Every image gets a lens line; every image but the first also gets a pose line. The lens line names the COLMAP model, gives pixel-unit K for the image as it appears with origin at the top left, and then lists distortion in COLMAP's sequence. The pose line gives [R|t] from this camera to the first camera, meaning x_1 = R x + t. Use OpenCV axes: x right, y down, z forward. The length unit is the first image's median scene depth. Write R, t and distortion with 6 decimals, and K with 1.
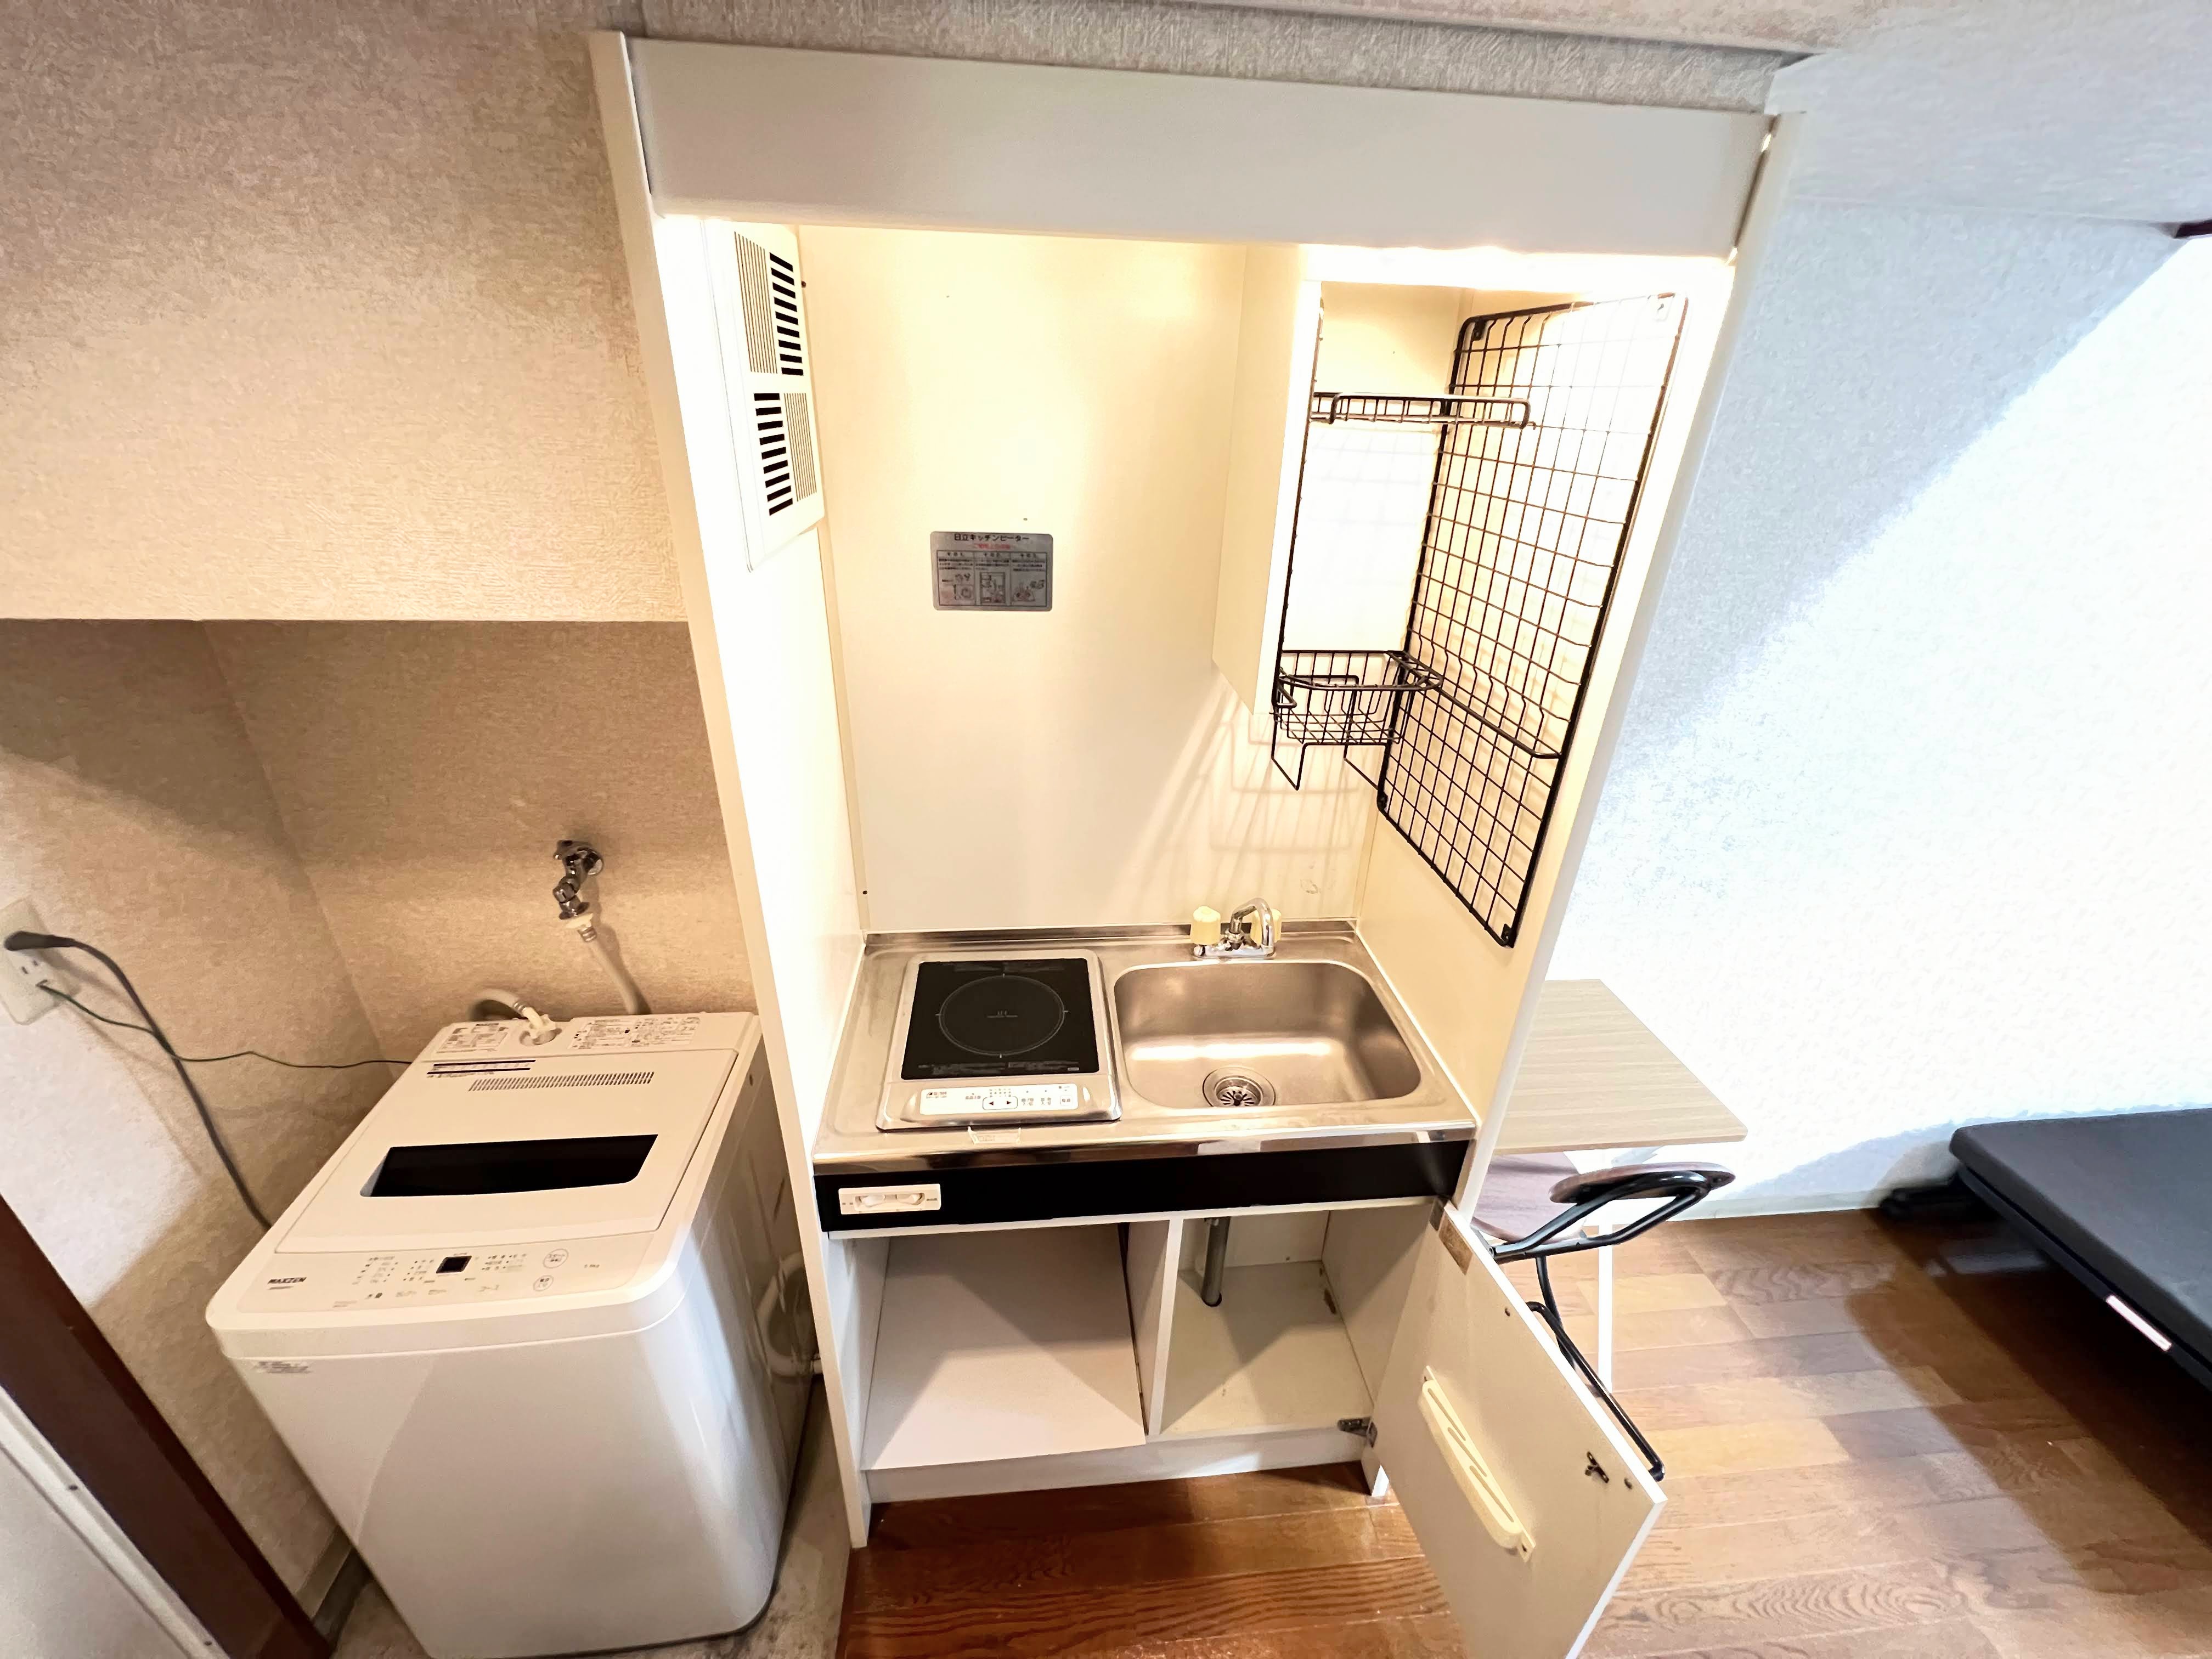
lens RADIAL K [[870.2, 0, 1112.0], [0, 870.2, 824.2], [0, 0, 1]] dist [-0.003048, -0.000095]
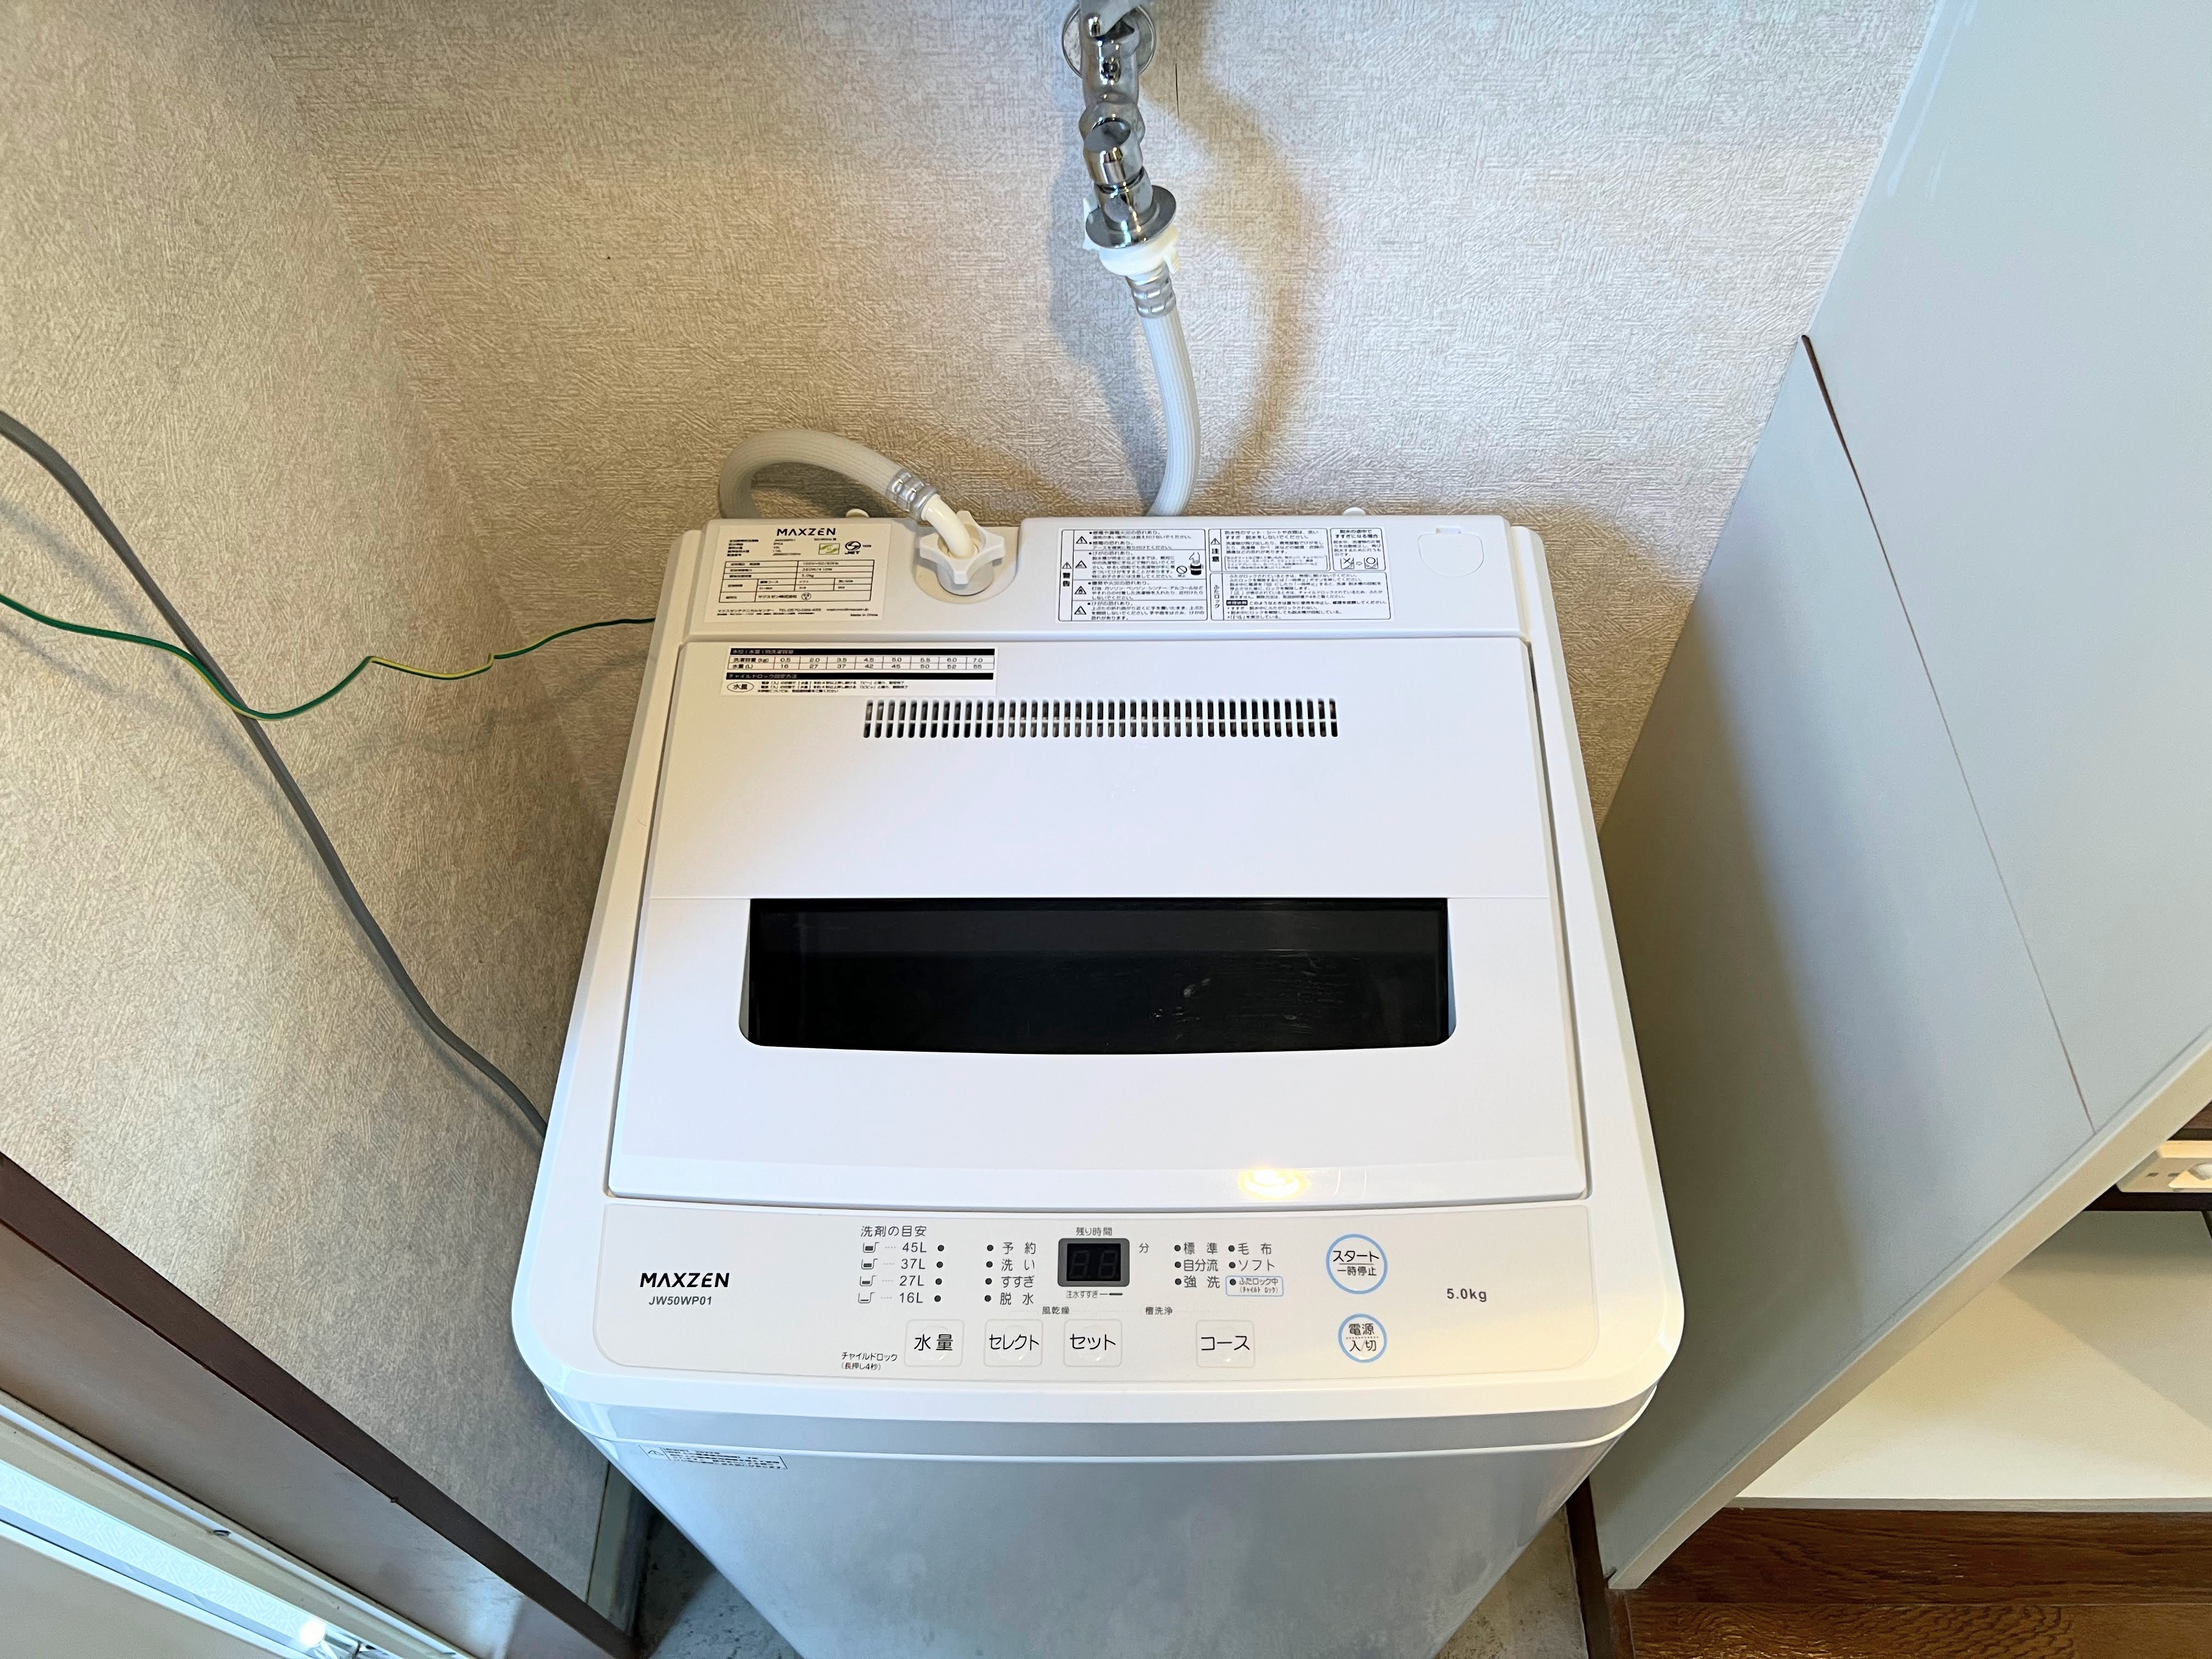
lens RADIAL K [[1654.8, 0, 1104.9], [0, 1654.8, 833.9], [0, 0, 1]] dist [-0.010400, -0.001882]
pose [[0.993628, 0.064524, -0.092413, -0.537656], [-0.011190, 0.872343, 0.488767, 0.004395], [0.112153, -0.484618, 0.867506, 0.369194]]
